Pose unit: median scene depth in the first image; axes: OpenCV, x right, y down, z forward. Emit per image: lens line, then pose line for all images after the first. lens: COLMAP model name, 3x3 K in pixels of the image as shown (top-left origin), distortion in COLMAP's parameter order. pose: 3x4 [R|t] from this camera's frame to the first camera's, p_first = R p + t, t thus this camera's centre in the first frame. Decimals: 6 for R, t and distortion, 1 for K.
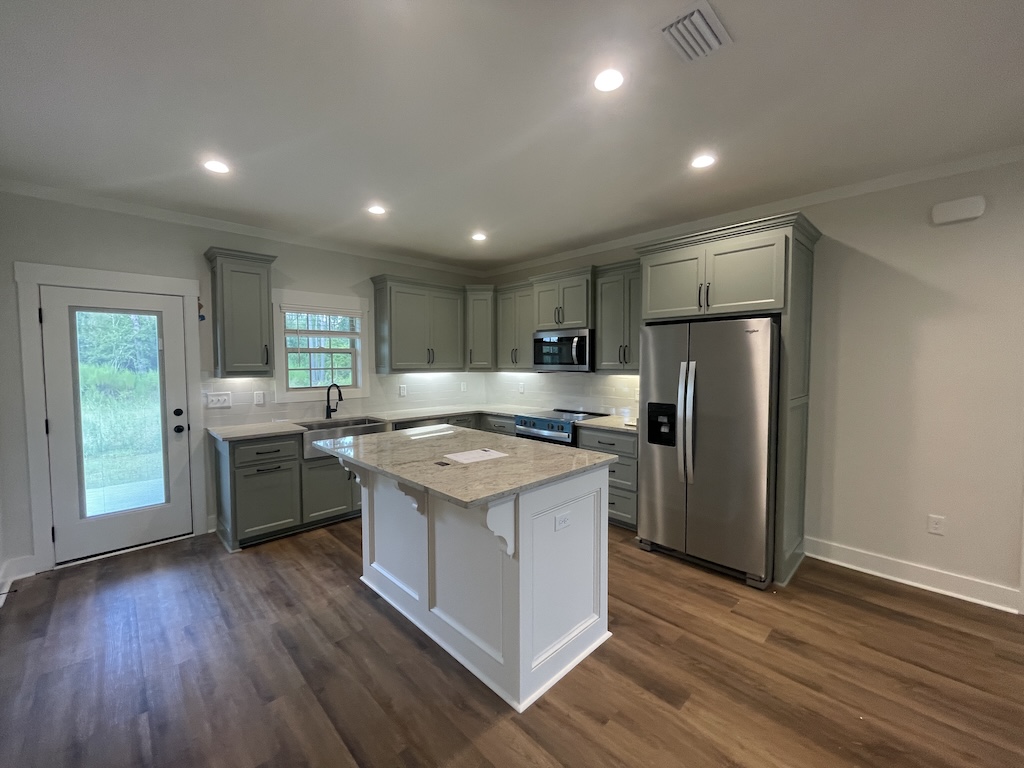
lens RADIAL K [[418.9, 0, 512.0], [0, 418.9, 384.0], [0, 0, 1]] dist [-0.002549, -0.000570]
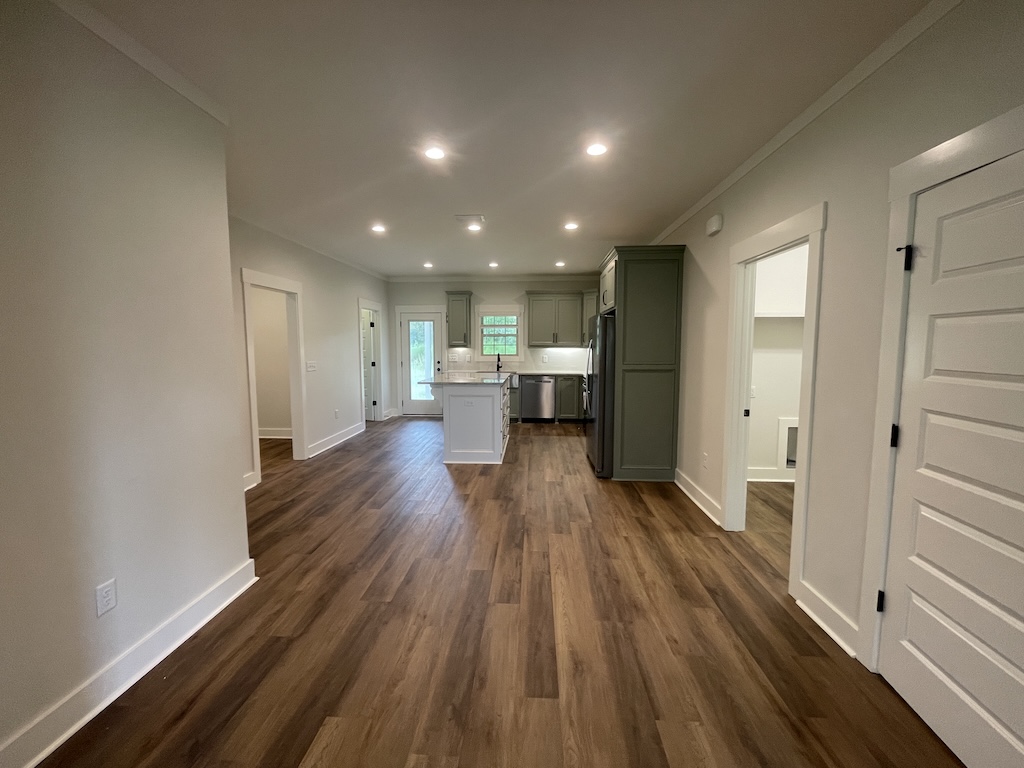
lens RADIAL K [[418.9, 0, 512.0], [0, 418.9, 384.0], [0, 0, 1]] dist [-0.002549, -0.000570]
pose [[0.680372, 0.077150, -0.728795, 1.043464], [-0.043362, 0.996939, 0.065054, 0.015311], [0.731583, -0.012659, 0.681635, -0.265407]]
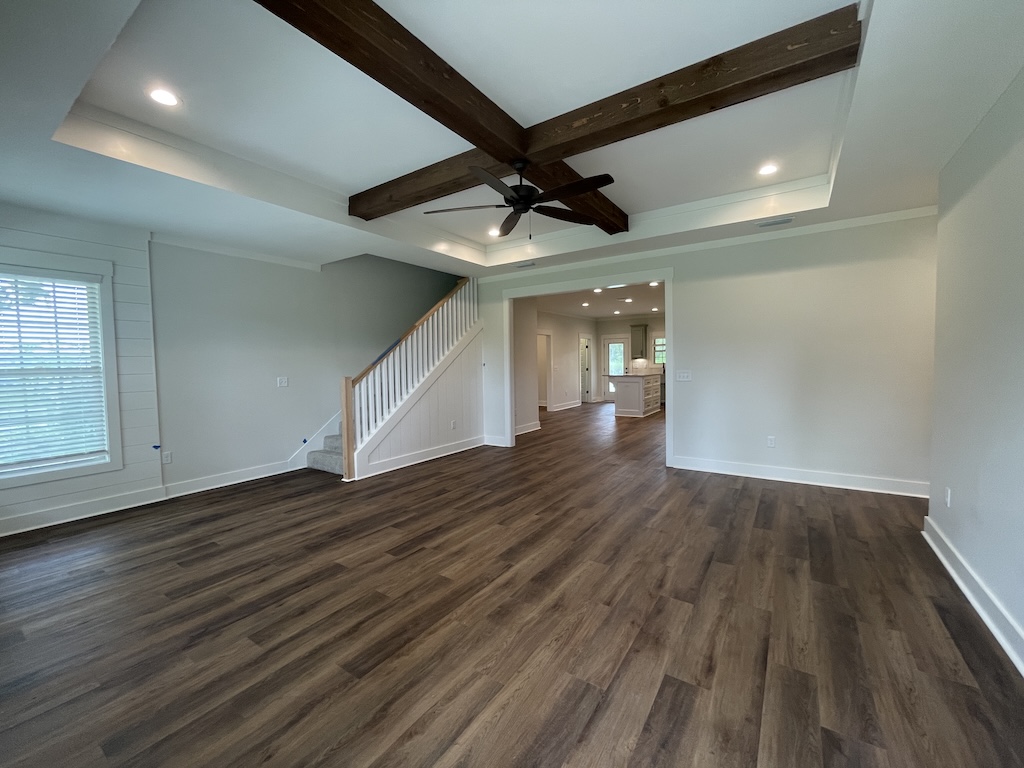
lens RADIAL K [[418.9, 0, 512.0], [0, 418.9, 384.0], [0, 0, 1]] dist [-0.002549, -0.000570]
pose [[0.208528, 0.056323, -0.976393, 2.331603], [-0.034689, 0.998138, 0.050169, 0.045301], [0.977401, 0.023408, 0.210093, -0.701029]]
